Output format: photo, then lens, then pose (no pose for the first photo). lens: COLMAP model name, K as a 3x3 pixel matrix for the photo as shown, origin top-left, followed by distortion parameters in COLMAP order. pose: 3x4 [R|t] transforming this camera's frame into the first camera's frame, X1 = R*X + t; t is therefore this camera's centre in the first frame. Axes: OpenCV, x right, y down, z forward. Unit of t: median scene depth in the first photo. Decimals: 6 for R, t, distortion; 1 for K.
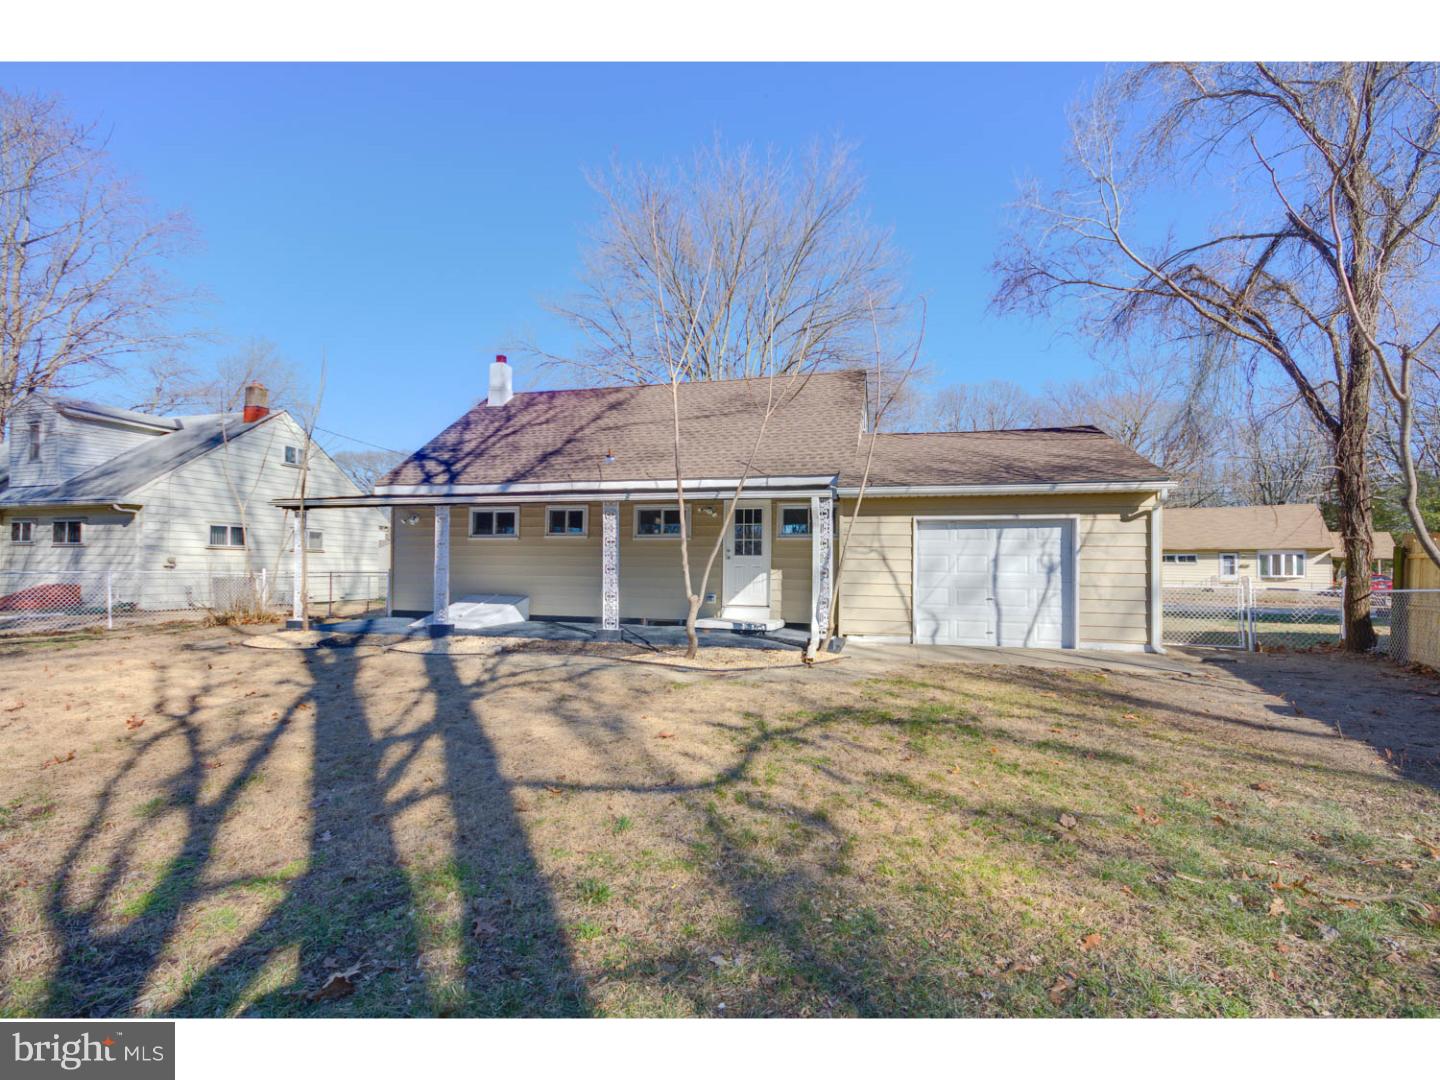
lens RADIAL K [[643.8, 0, 720.9], [0, 643.8, 527.1], [0, 0, 1]] dist [-0.000294, 0.001666]
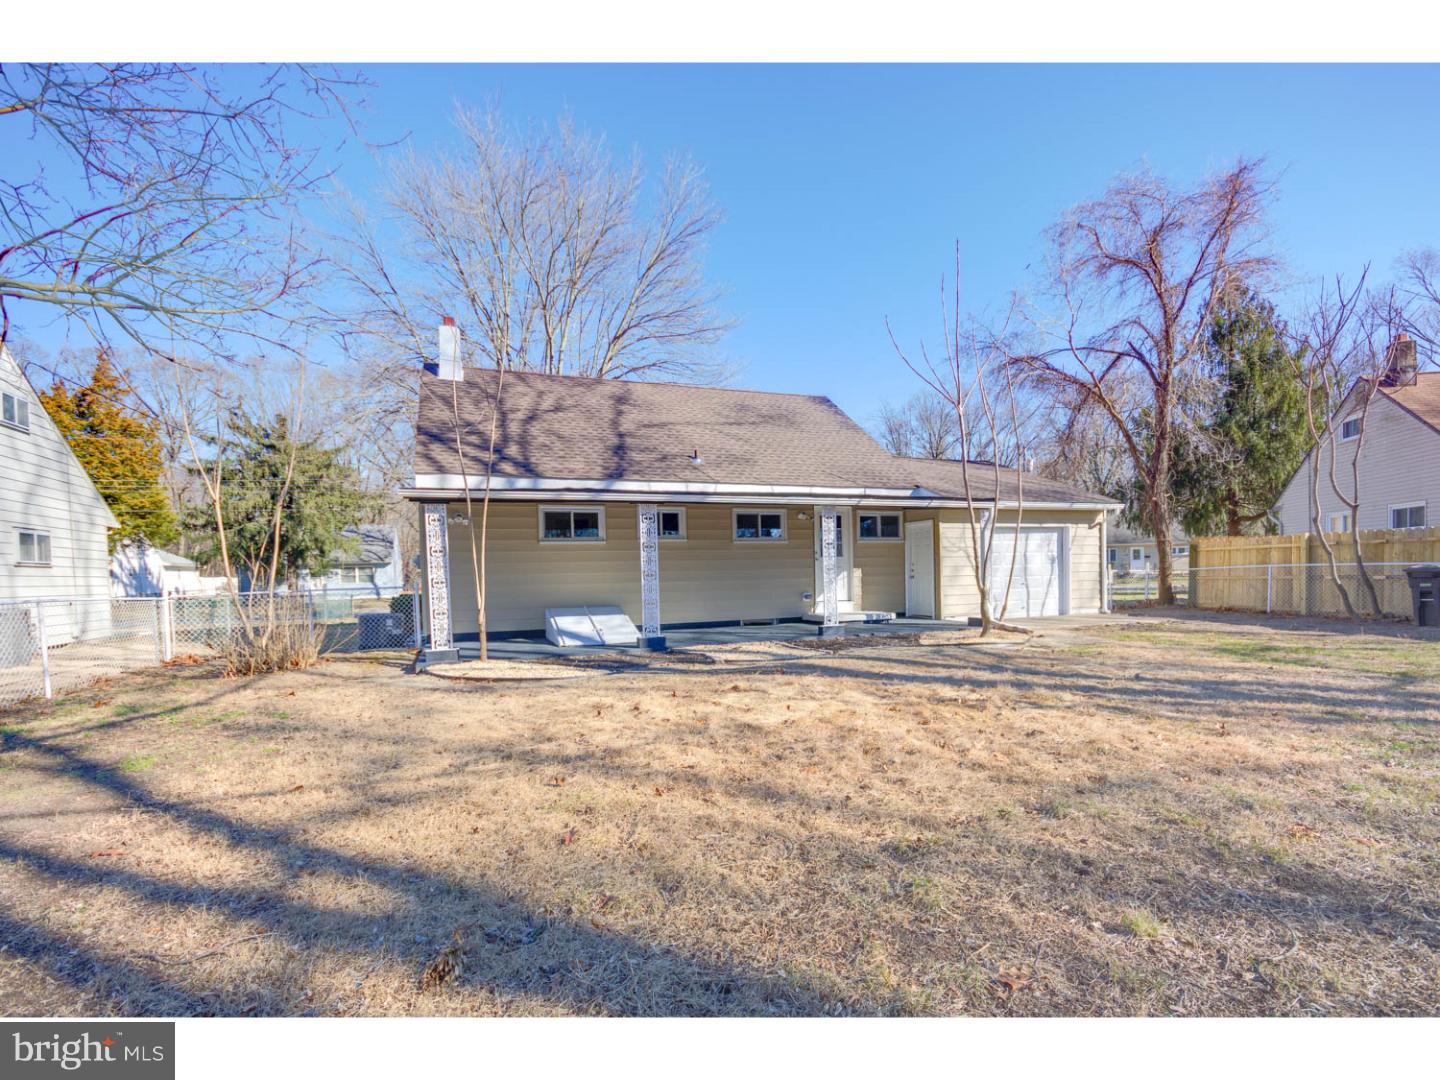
lens RADIAL K [[643.8, 0, 721.0], [0, 643.8, 551.7], [0, 0, 1]] dist [-0.000294, 0.001666]
pose [[0.822060, -0.011910, 0.569277, -0.888315], [-0.005185, 0.999583, 0.028401, 0.006047], [-0.569378, -0.026299, 0.821655, 0.226269]]
